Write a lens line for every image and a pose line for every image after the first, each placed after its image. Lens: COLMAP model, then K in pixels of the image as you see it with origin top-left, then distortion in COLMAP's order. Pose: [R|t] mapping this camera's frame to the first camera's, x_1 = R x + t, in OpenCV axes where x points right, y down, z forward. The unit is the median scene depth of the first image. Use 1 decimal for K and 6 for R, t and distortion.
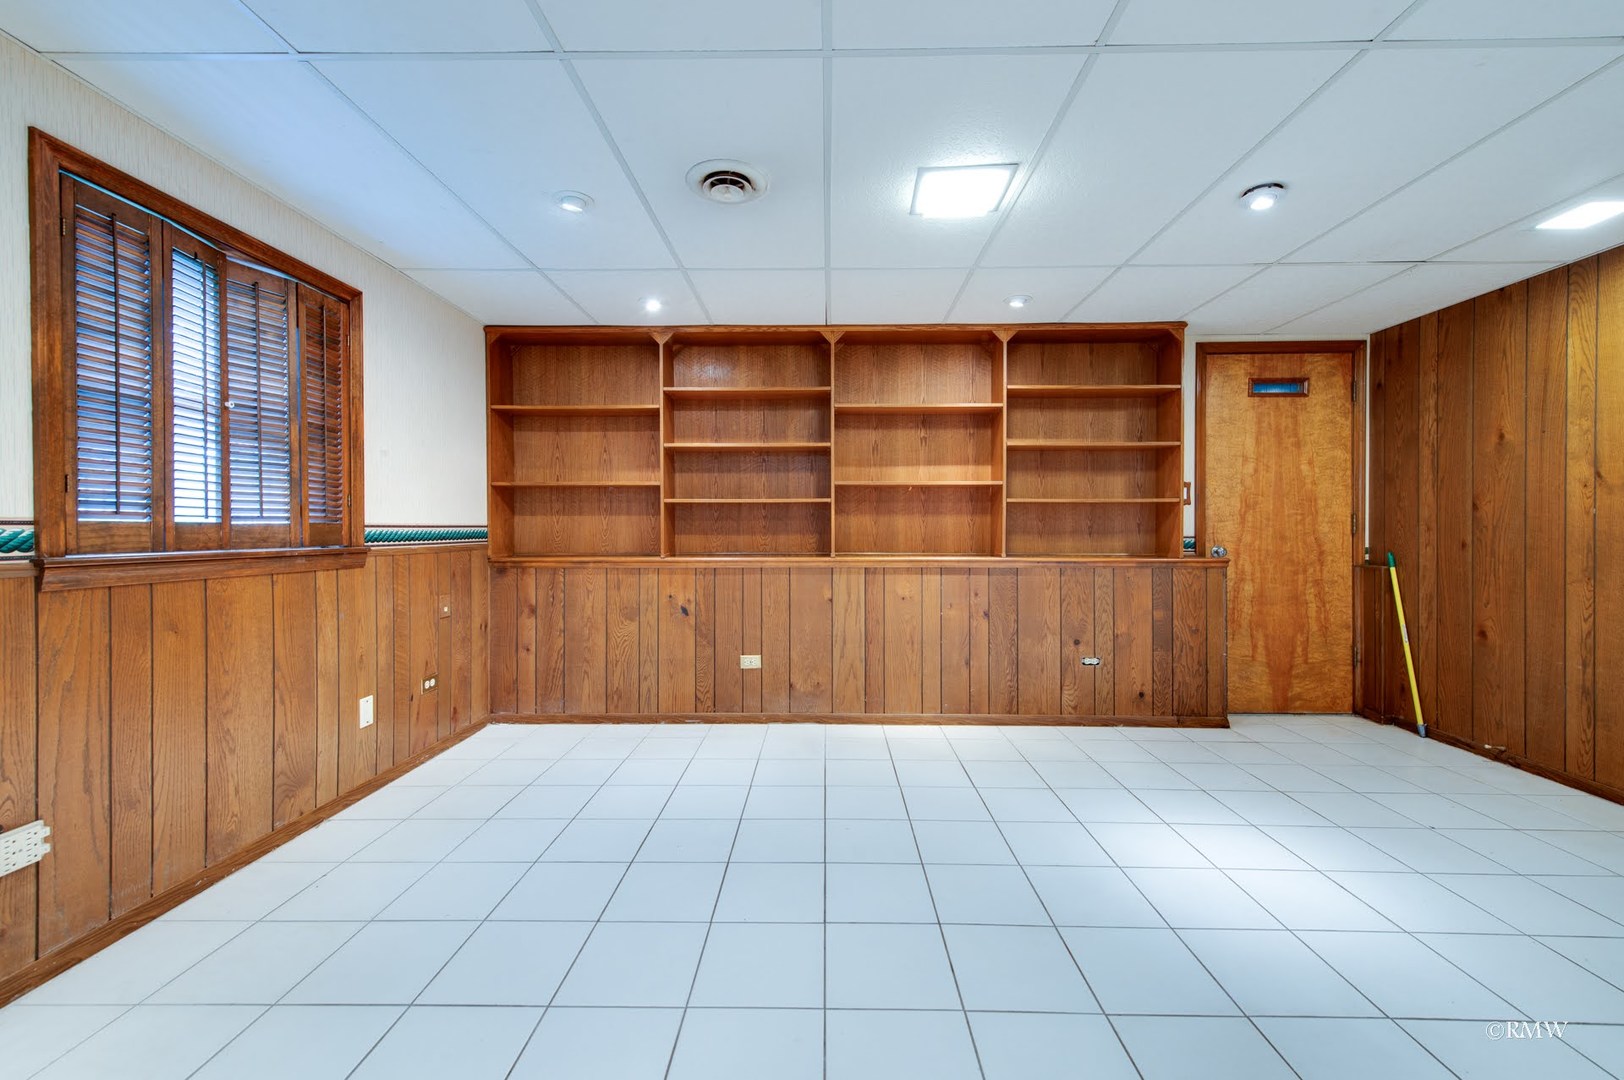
lens RADIAL K [[661.7, 0, 810.8], [0, 661.7, 533.7], [0, 0, 1]] dist [-0.001062, -0.000387]
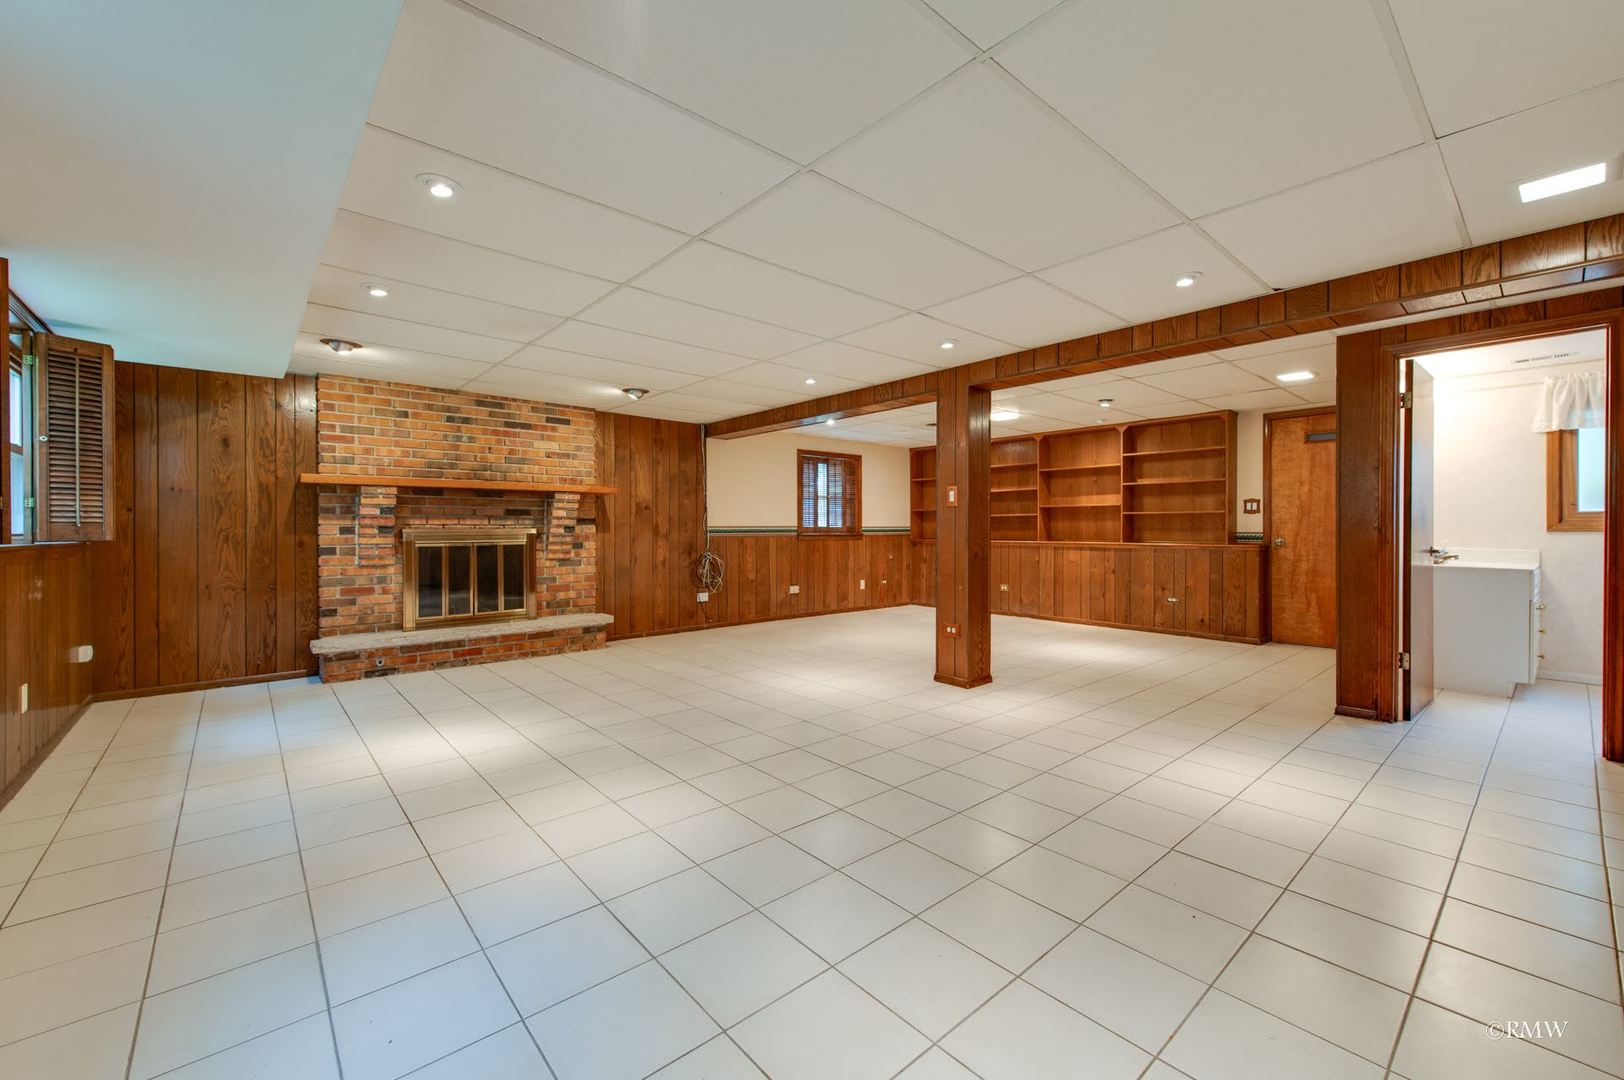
lens RADIAL K [[661.7, 0, 810.8], [0, 661.7, 533.7], [0, 0, 1]] dist [-0.001062, -0.000387]
pose [[0.682853, 0.004917, -0.730539, 1.089645], [-0.006163, 0.999981, 0.000969, 0.013395], [0.730530, 0.003841, 0.682870, -1.000819]]
